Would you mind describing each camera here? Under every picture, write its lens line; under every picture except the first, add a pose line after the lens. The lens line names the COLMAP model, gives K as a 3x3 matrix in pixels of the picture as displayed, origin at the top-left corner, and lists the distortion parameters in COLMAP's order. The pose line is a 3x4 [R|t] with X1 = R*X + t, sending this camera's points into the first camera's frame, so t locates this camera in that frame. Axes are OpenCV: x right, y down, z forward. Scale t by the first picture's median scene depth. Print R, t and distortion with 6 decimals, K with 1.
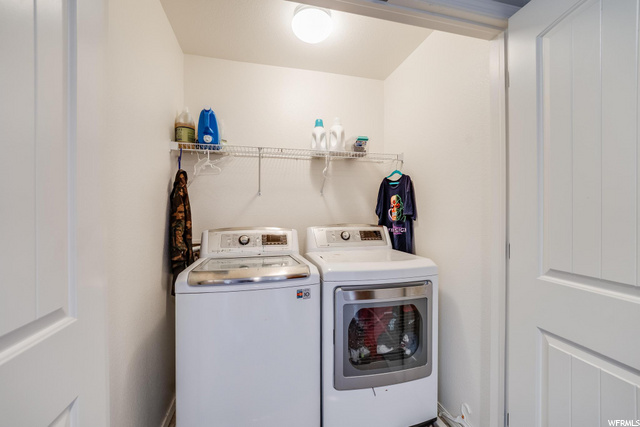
lens RADIAL K [[261.1, 0, 321.3], [0, 261.1, 214.5], [0, 0, 1]] dist [-0.005109, -0.000577]
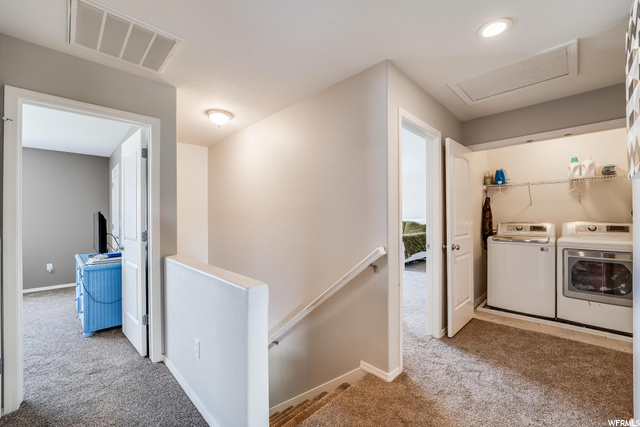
lens RADIAL K [[261.1, 0, 322.3], [0, 261.1, 215.5], [0, 0, 1]] dist [-0.005109, -0.000577]
pose [[0.517258, -0.008045, -0.855792, 0.672622], [0.006615, 0.999964, -0.005403, -0.002084], [0.855804, -0.002866, 0.517293, -1.430561]]
